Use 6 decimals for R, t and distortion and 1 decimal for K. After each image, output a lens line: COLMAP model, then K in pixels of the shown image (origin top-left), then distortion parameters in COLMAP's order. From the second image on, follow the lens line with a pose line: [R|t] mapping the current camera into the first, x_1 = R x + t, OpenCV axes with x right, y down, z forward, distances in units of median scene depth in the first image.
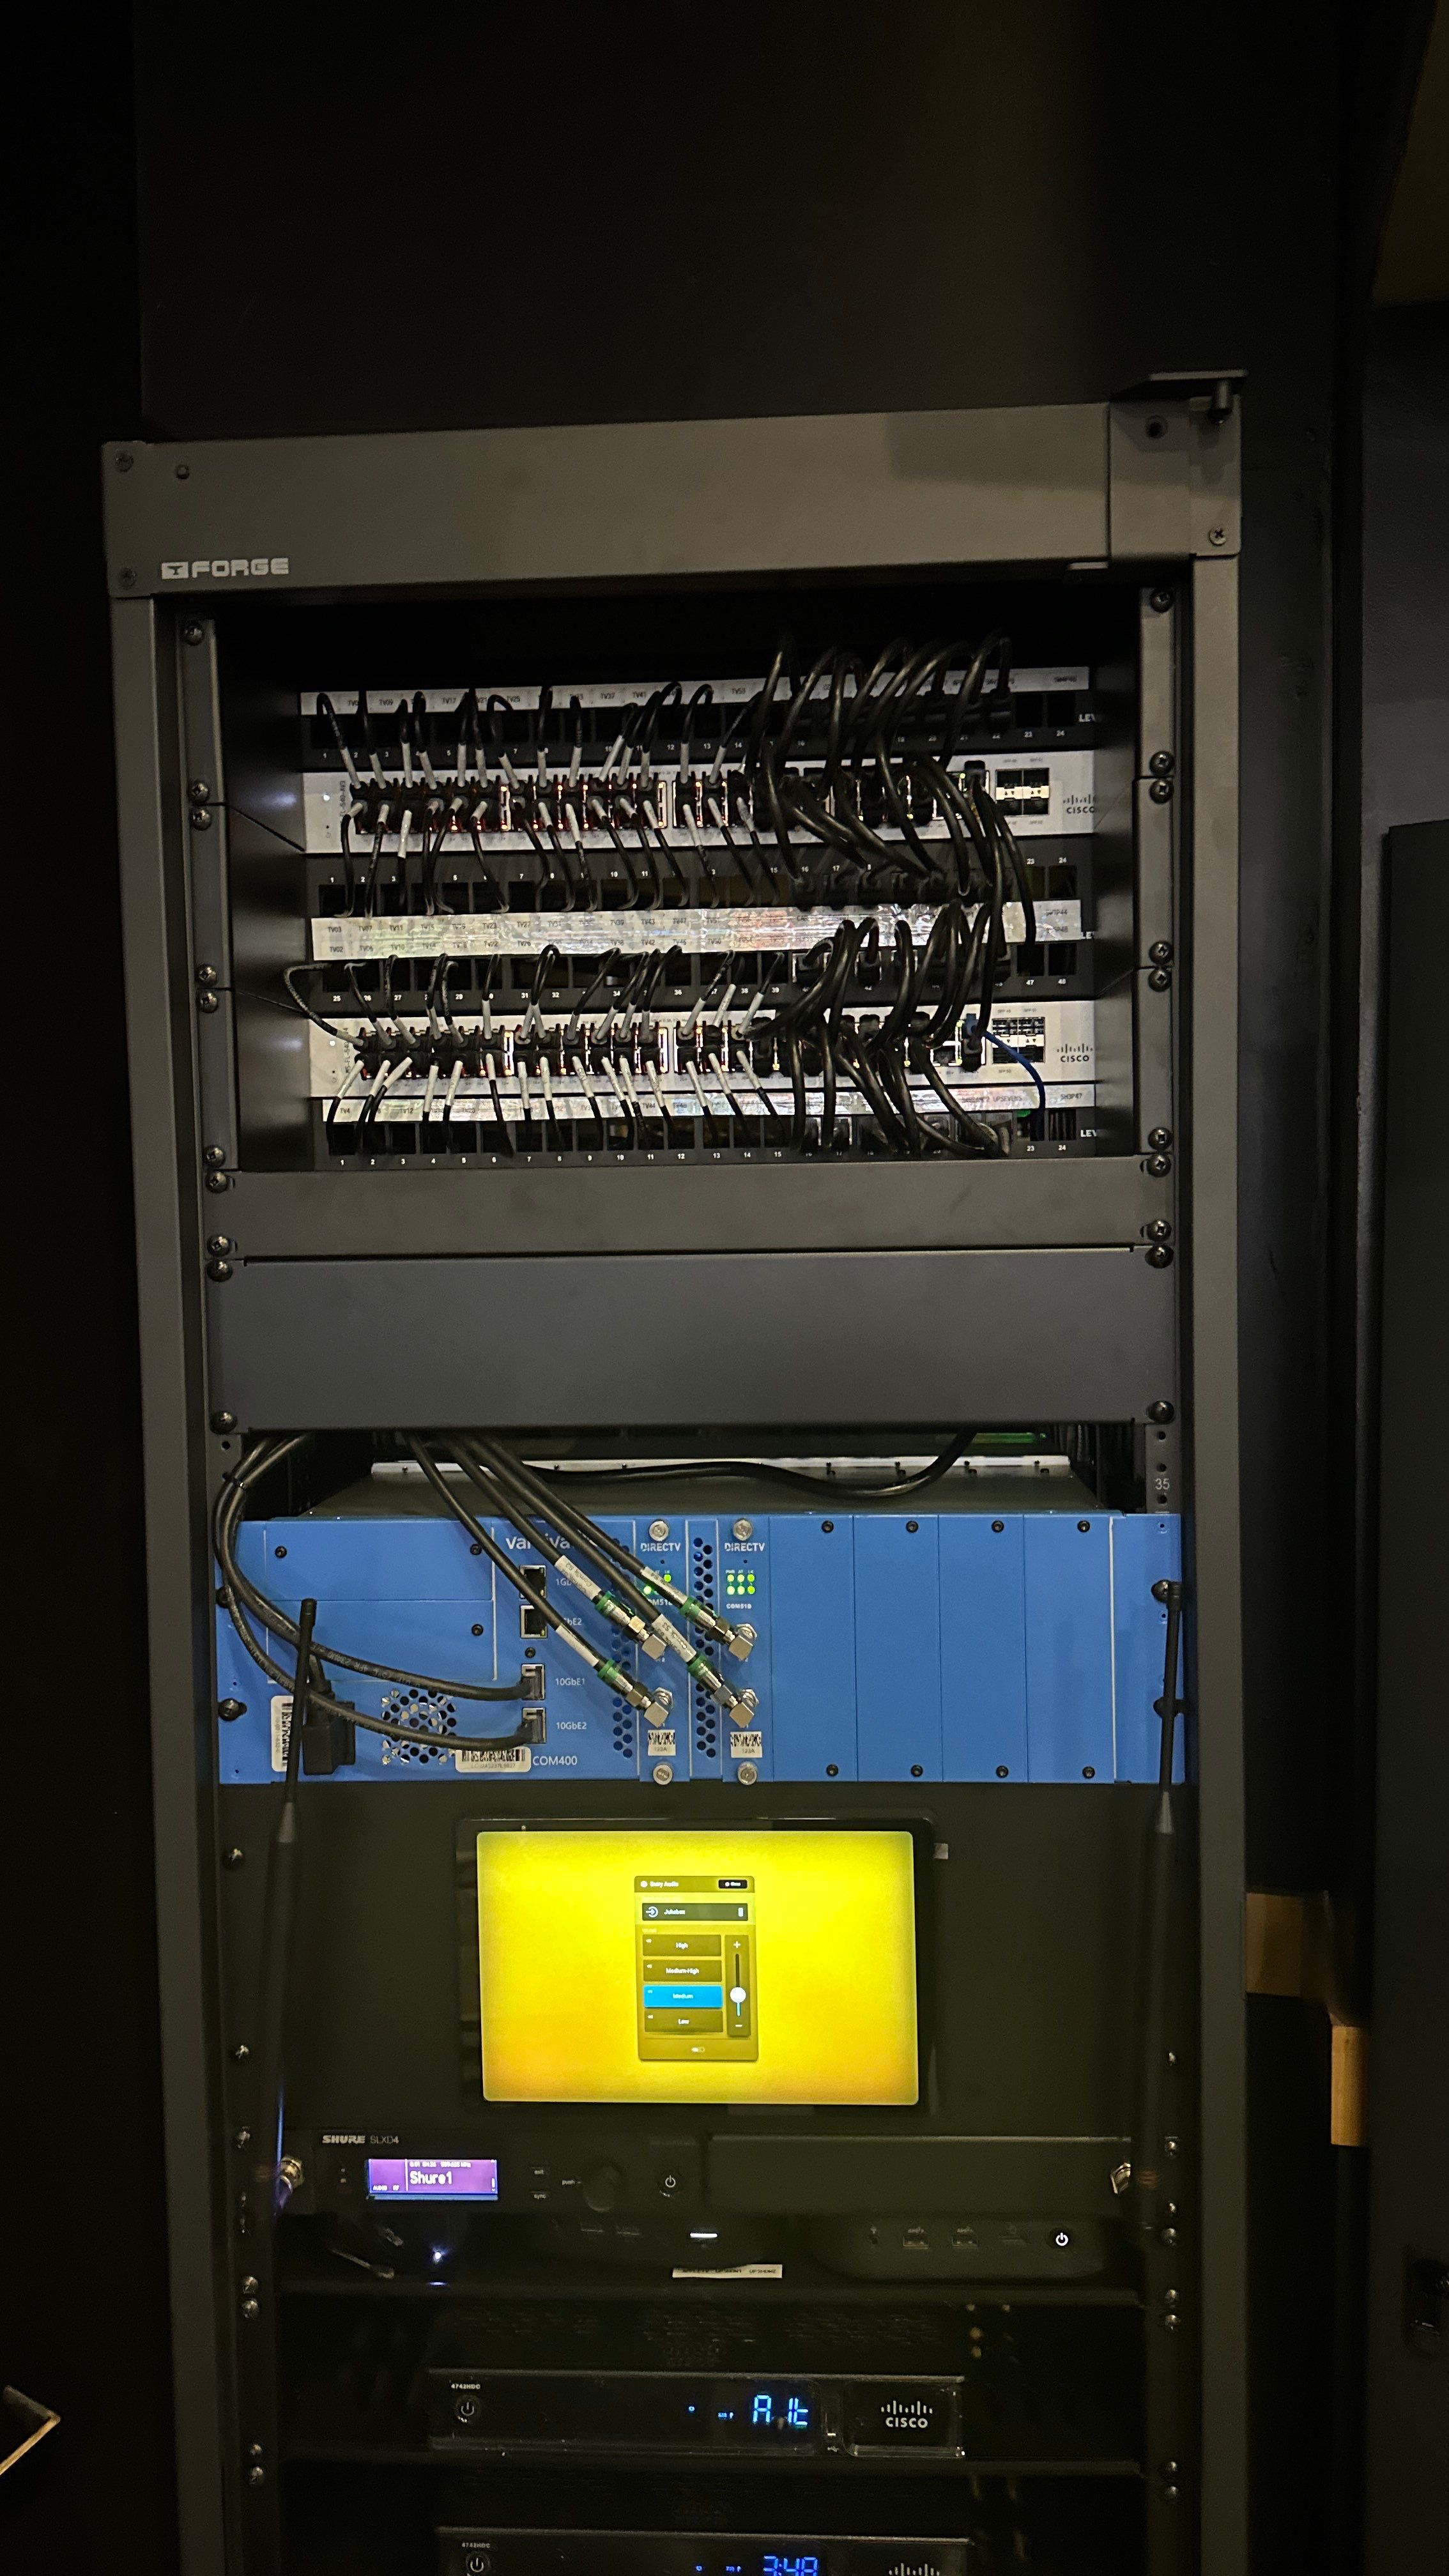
lens RADIAL K [[1975.2, 0, 759.6], [0, 1975.2, 1391.2], [0, 0, 1]] dist [0.183201, -0.275402]
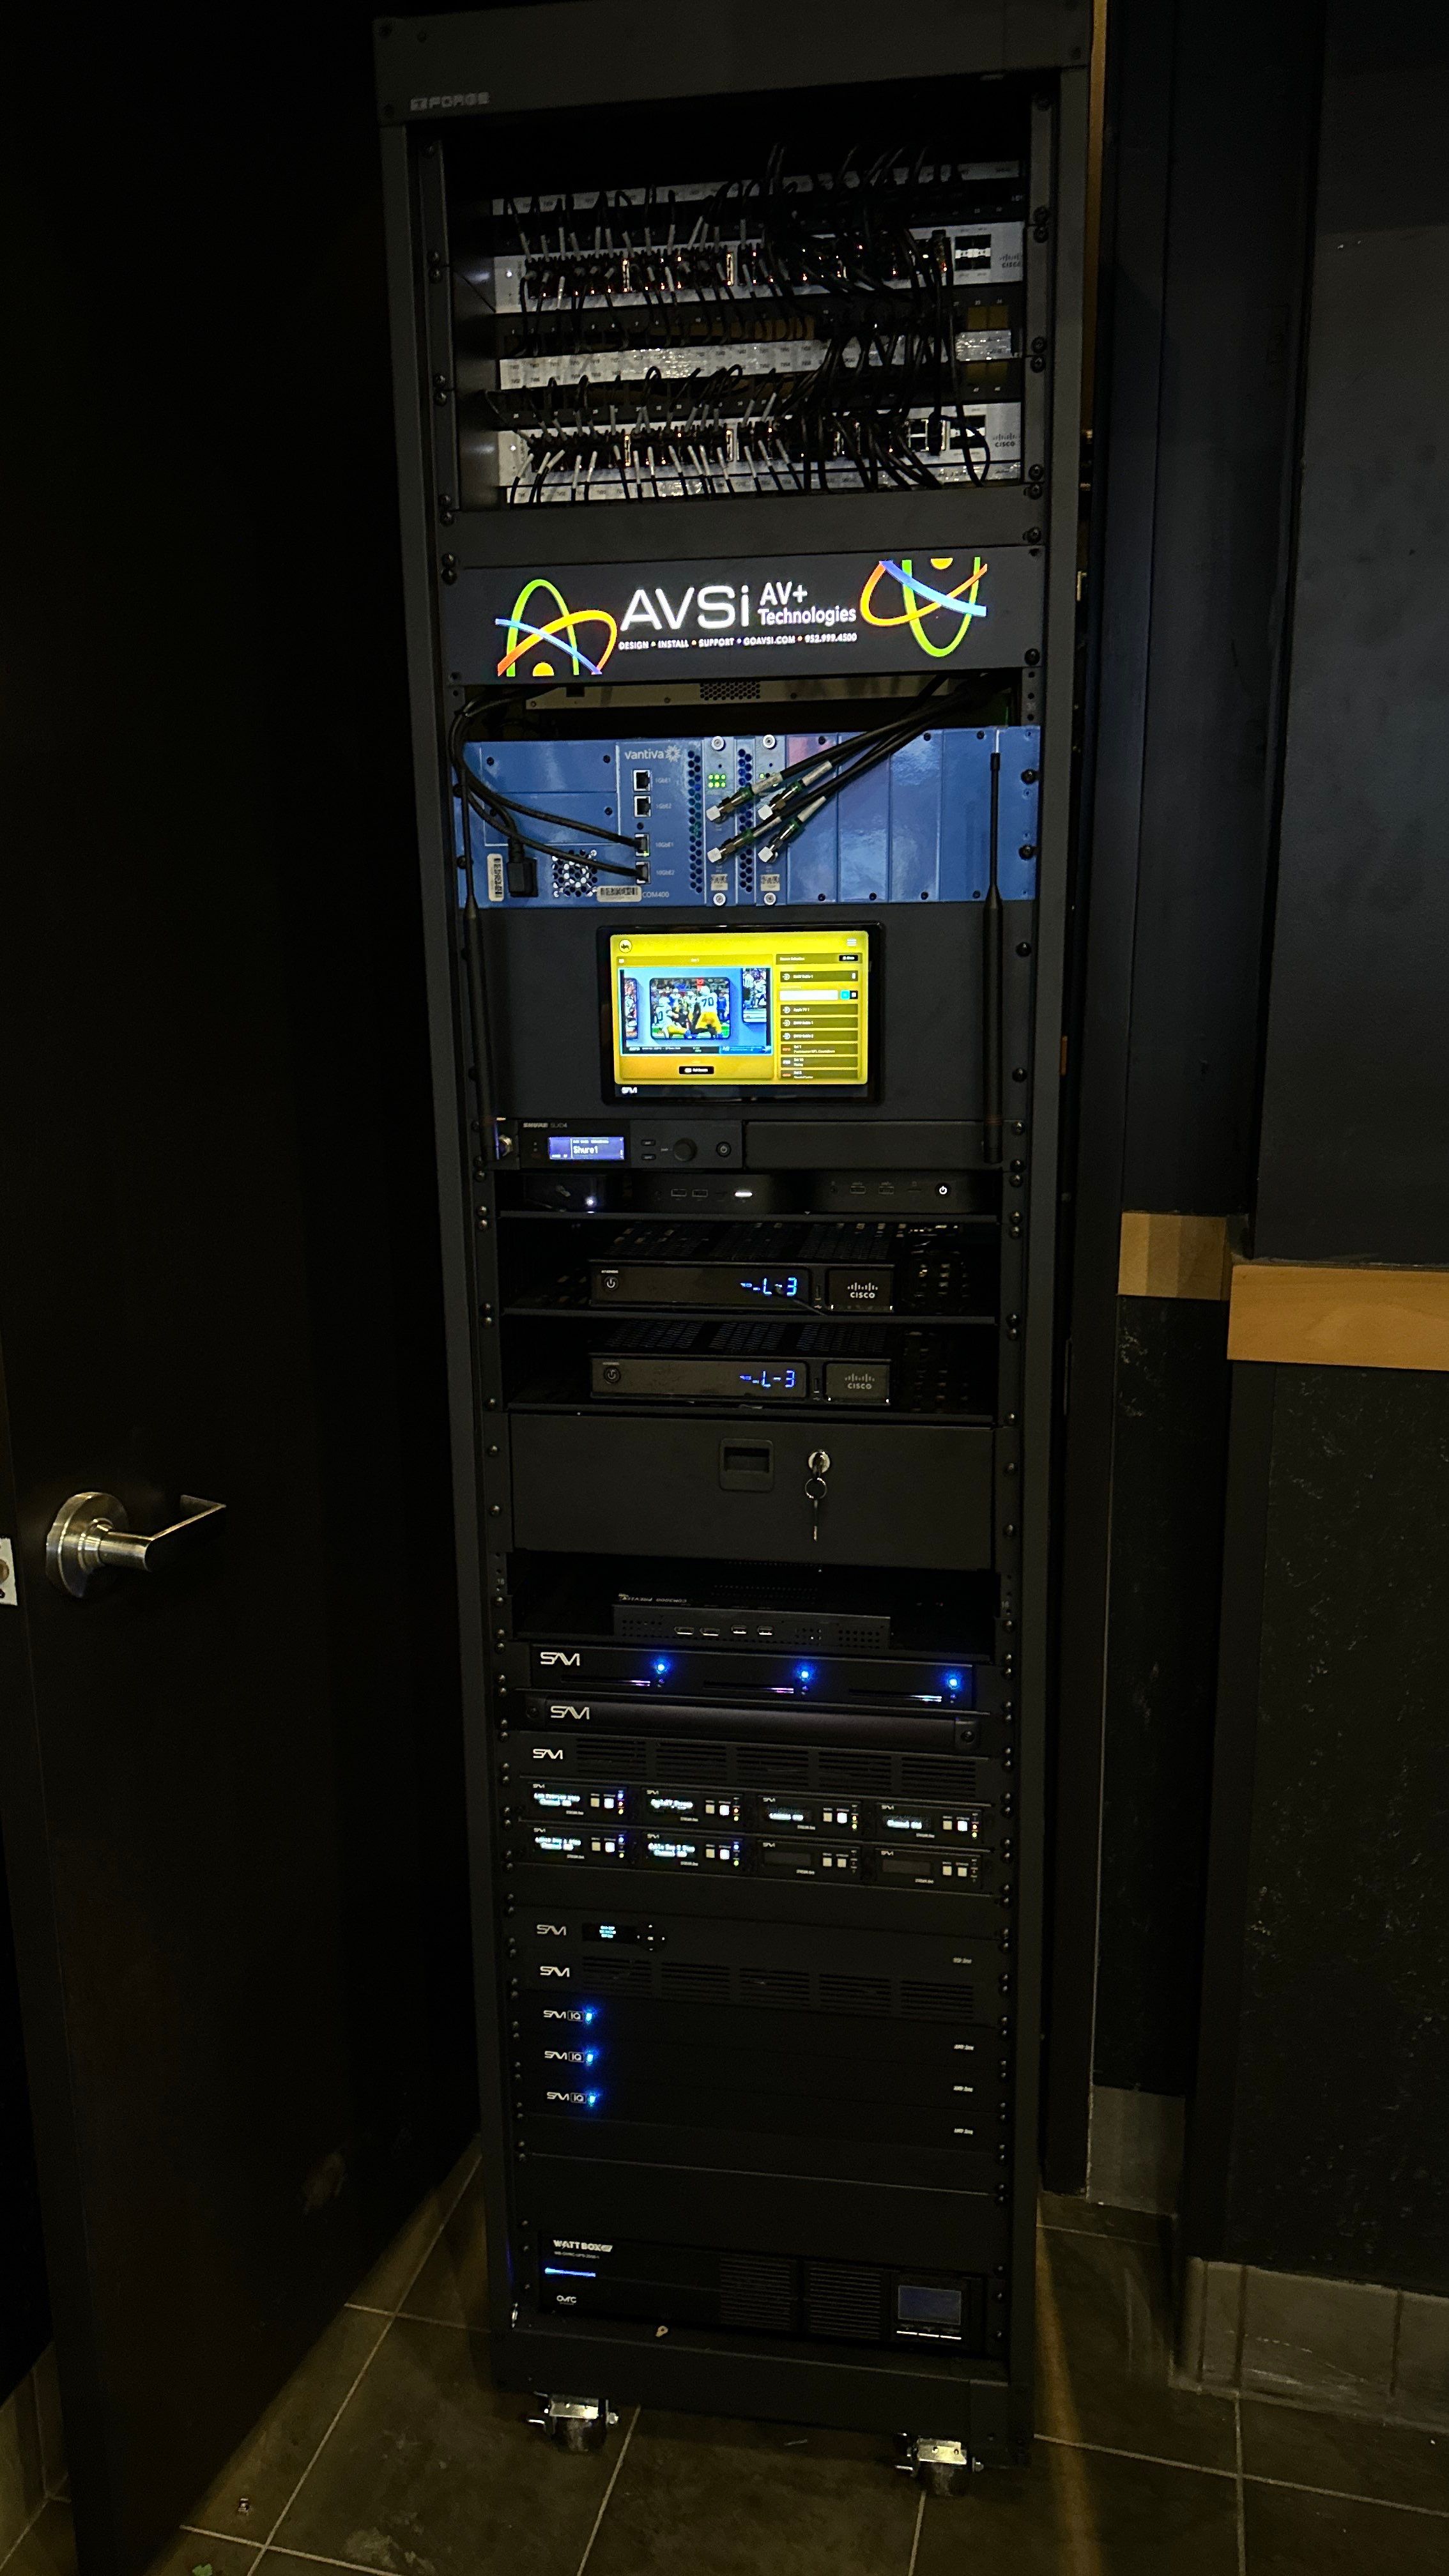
lens RADIAL K [[1942.6, 0, 733.0], [0, 1942.6, 1415.8], [0, 0, 1]] dist [0.072191, -0.070900]
pose [[0.996320, 0.020976, -0.083103, 0.103164], [-0.006950, 0.986171, 0.165588, 0.337323], [0.085427, -0.164401, 0.982687, -0.643731]]
